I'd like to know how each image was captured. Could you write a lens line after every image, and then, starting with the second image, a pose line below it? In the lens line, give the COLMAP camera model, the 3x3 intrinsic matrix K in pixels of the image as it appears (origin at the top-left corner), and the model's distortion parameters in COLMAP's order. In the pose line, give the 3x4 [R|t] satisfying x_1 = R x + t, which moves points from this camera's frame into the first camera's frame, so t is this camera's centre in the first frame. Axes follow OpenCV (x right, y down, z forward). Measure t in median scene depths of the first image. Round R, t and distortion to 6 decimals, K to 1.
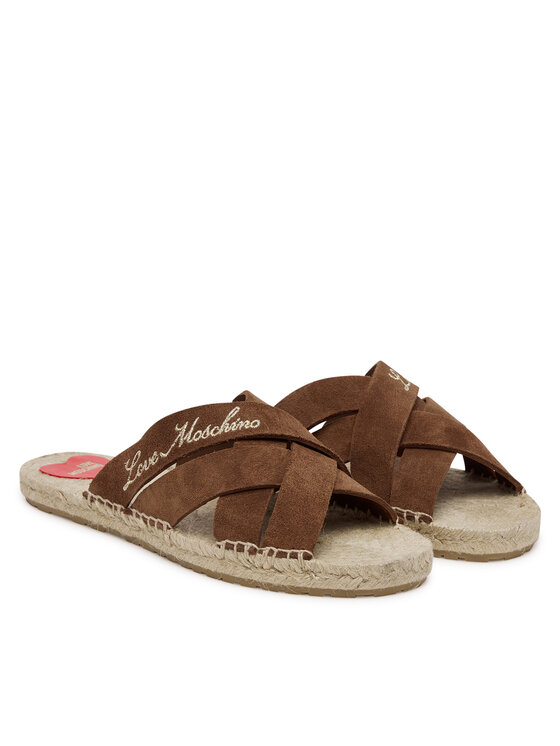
lens RADIAL K [[2192.3, 0, 280.0], [0, 2192.3, 373.0], [0, 0, 1]] dist [-0.006728, 0.011349]
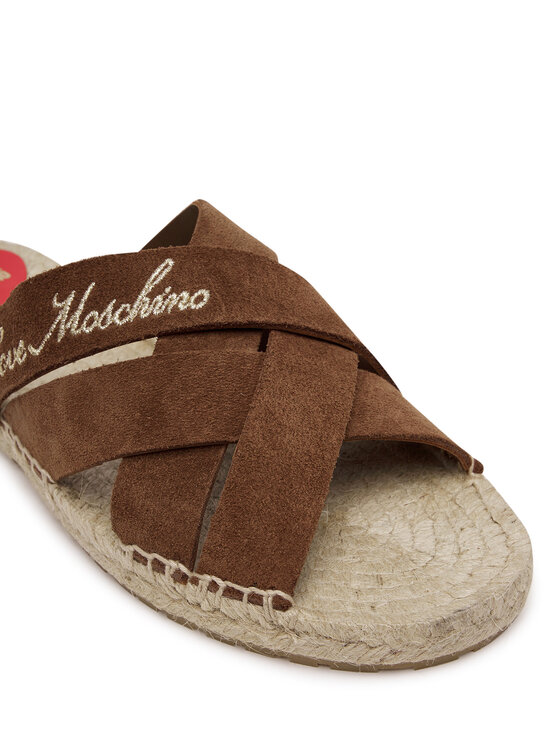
lens RADIAL K [[1441.8, 0, 280.0], [0, 1441.8, 373.0], [0, 0, 1]] dist [0.104067, -0.051213]
pose [[0.992838, 0.017782, -0.118137, 0.049477], [0.024670, 0.937032, 0.348370, -0.080850], [0.116893, -0.348790, 0.929883, 0.688791]]
